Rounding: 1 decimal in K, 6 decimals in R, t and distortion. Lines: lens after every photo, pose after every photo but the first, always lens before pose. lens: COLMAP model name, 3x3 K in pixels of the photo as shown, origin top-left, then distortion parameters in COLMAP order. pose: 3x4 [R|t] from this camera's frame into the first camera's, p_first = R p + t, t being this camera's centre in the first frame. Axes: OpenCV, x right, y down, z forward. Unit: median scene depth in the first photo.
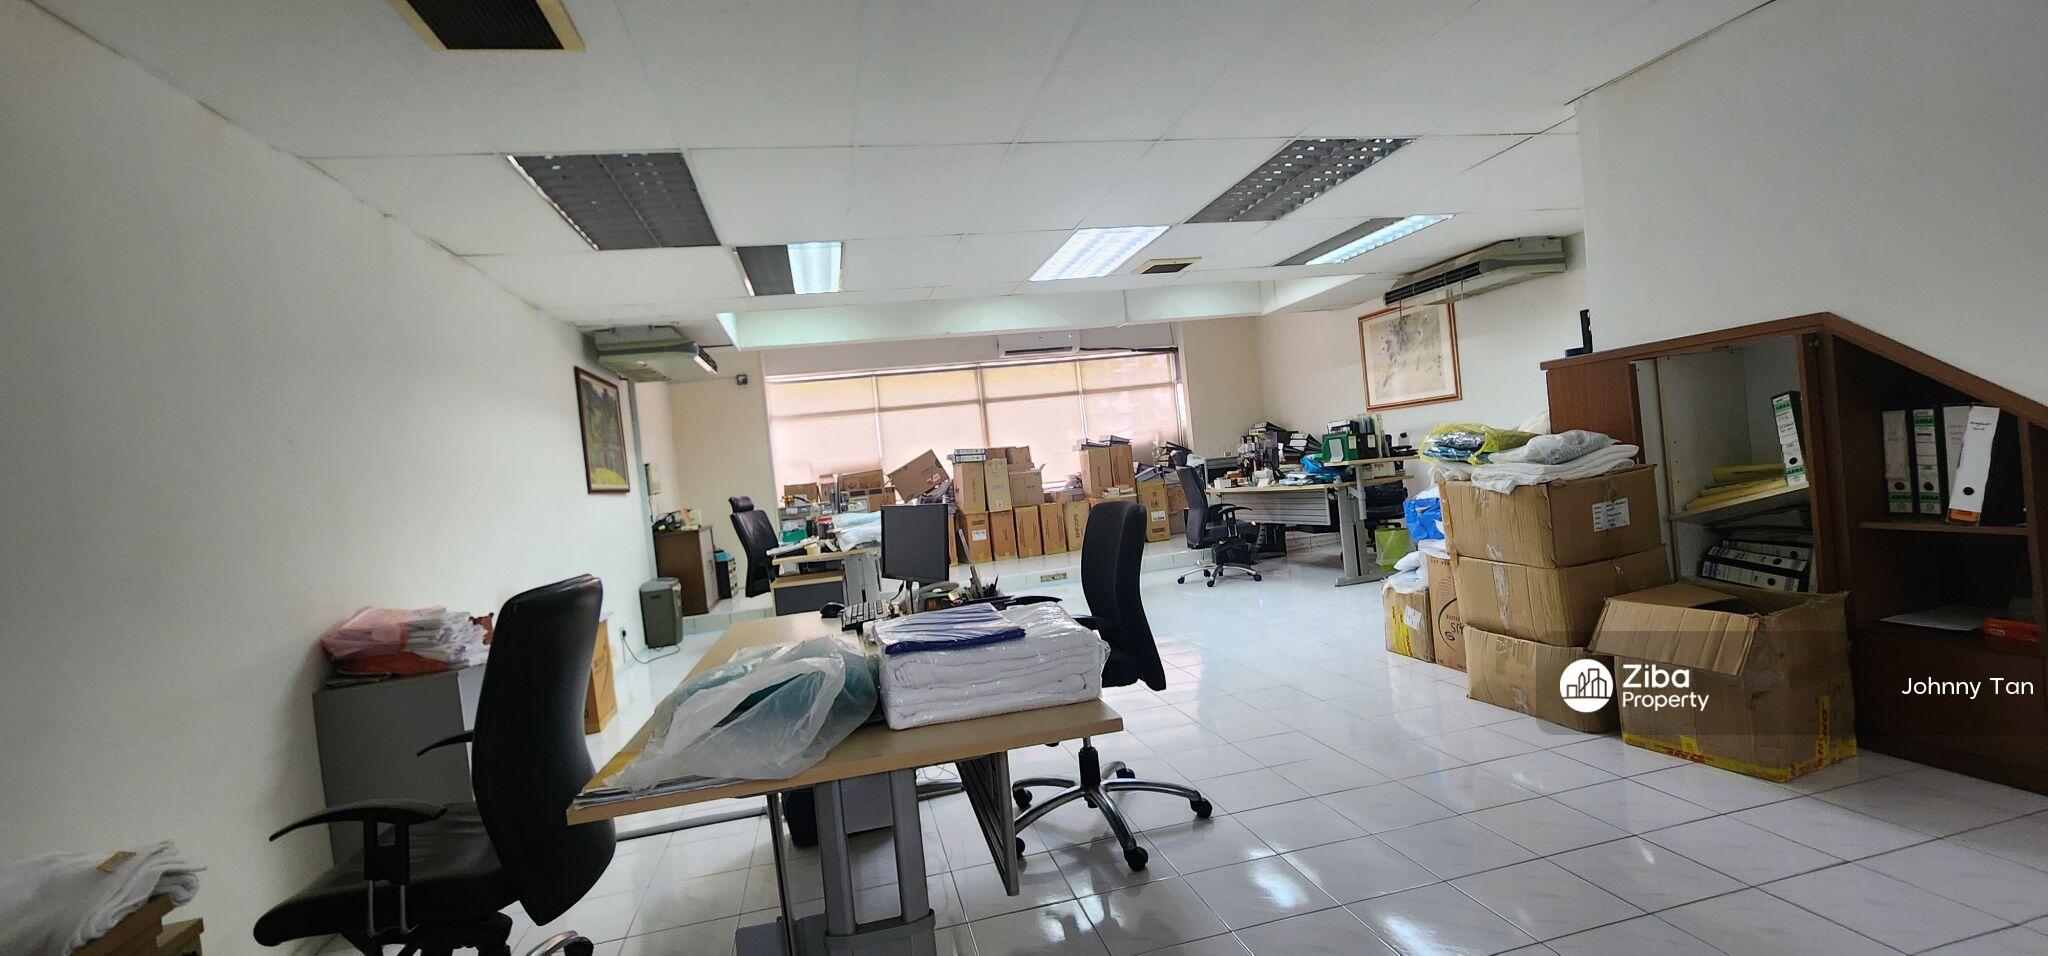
lens RADIAL K [[853.4, 0, 1016.4], [0, 853.4, 479.1], [0, 0, 1]] dist [0.000844, 0.000178]
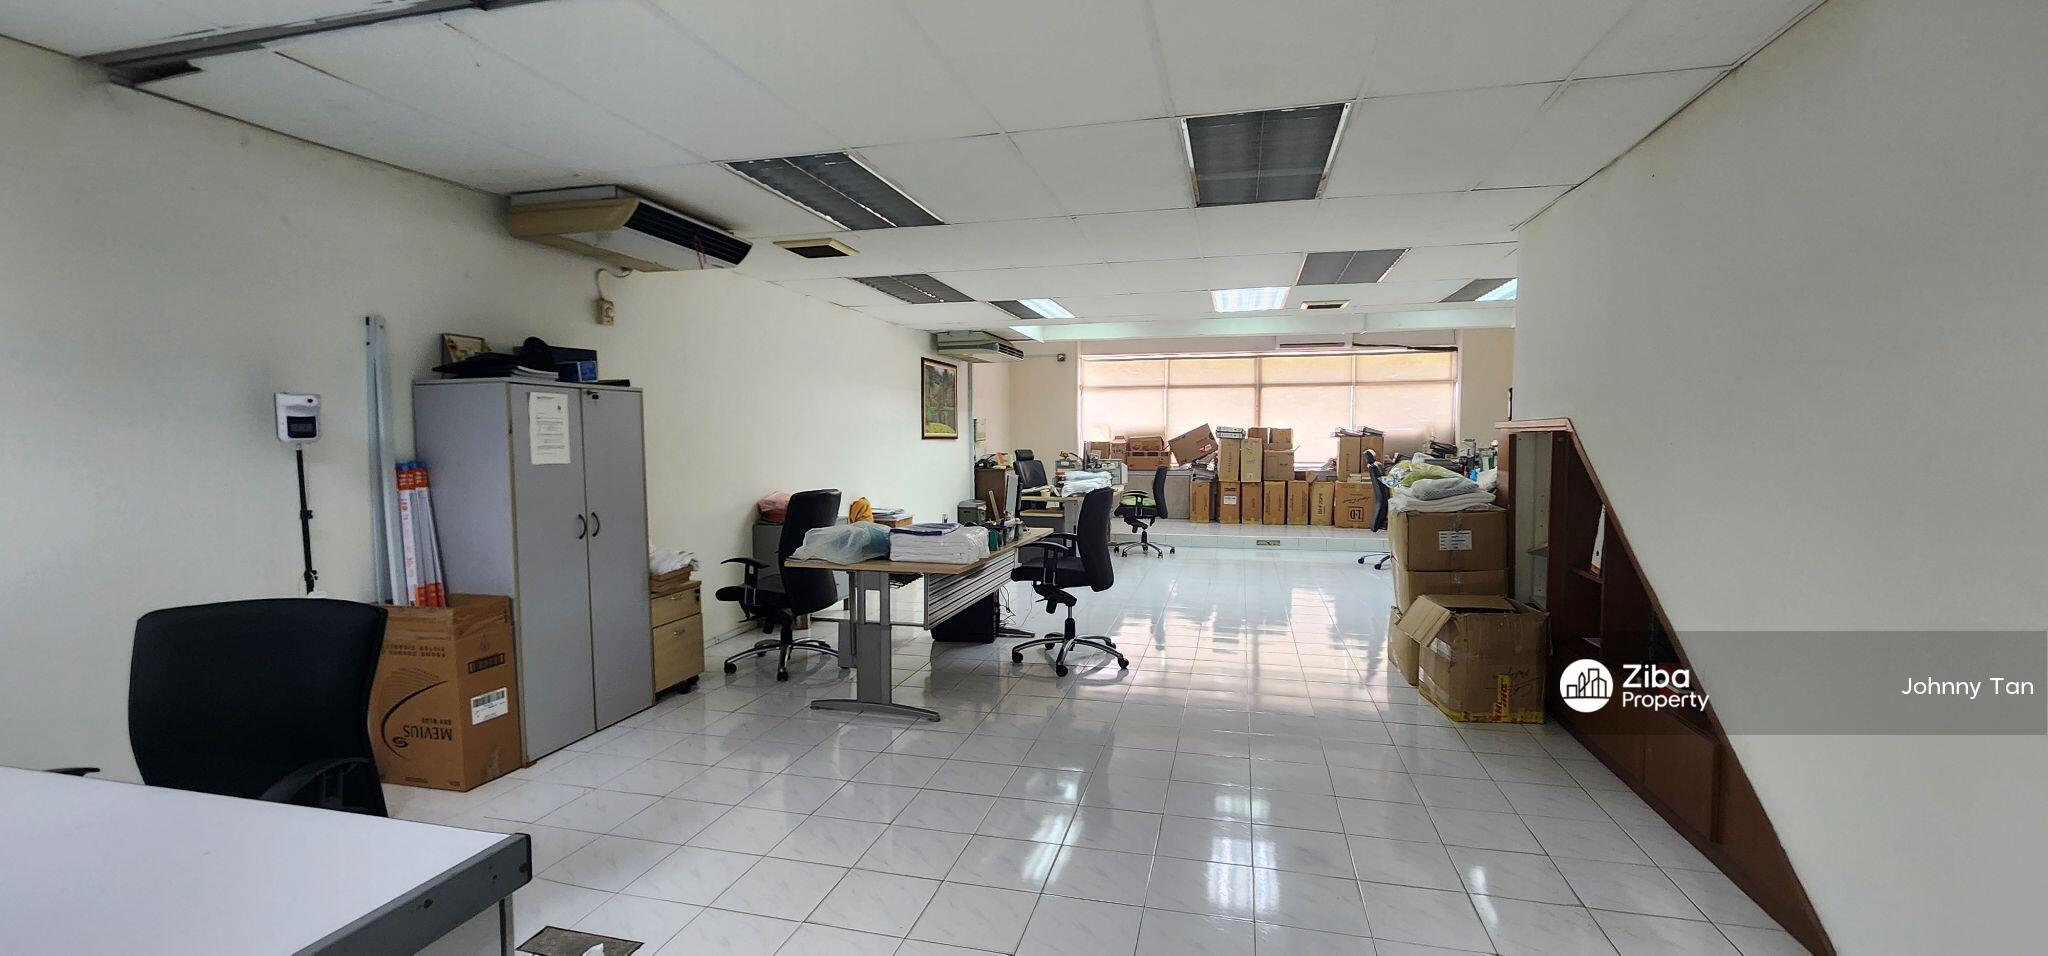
lens RADIAL K [[853.4, 0, 1012.6], [0, 853.4, 487.7], [0, 0, 1]] dist [0.000844, 0.000178]
pose [[0.882481, 0.127055, -0.452863, 0.225333], [-0.093548, 0.991001, 0.095741, -0.037153], [0.460952, -0.042126, 0.886425, -0.195224]]
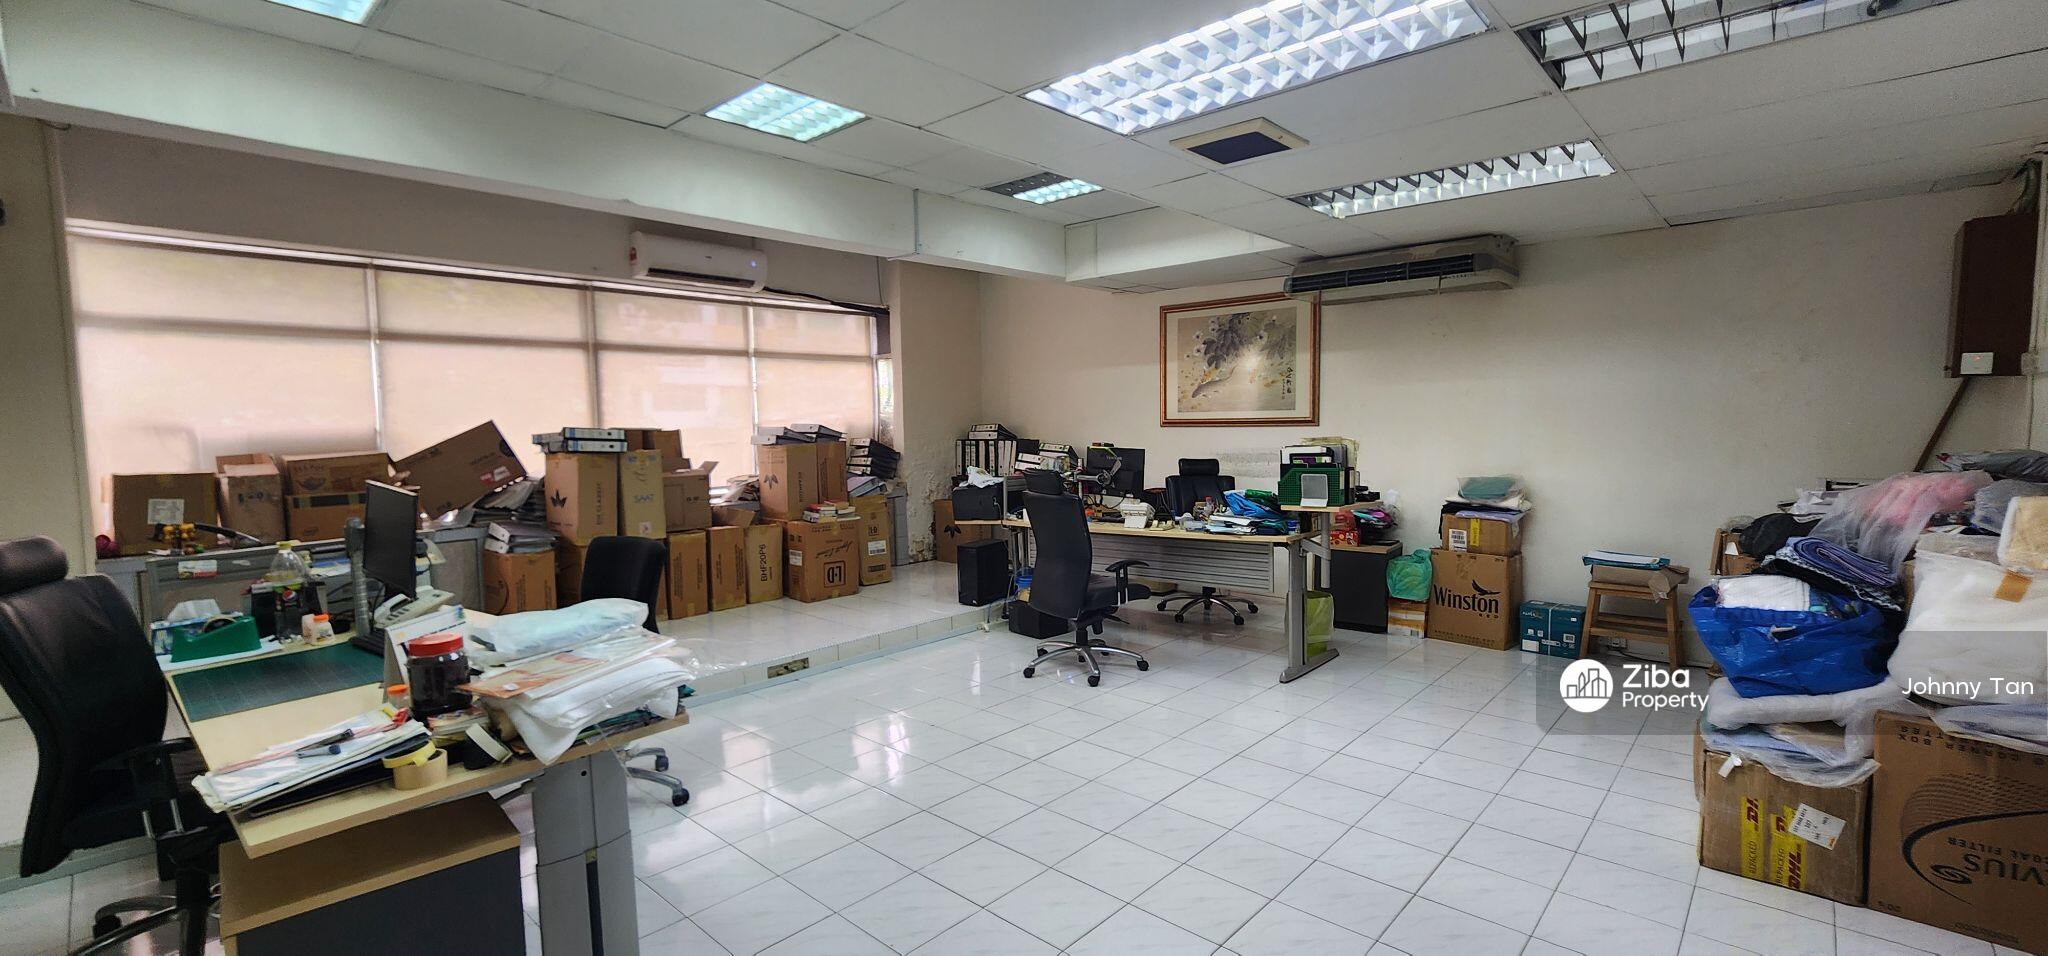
lens RADIAL K [[853.4, 0, 1008.9], [0, 853.4, 478.3], [0, 0, 1]] dist [0.000844, 0.000178]
pose [[0.820587, 0.050217, 0.569312, -0.146566], [-0.058749, 0.998267, -0.003375, -0.017193], [-0.568495, -0.030677, 0.822115, 0.383408]]
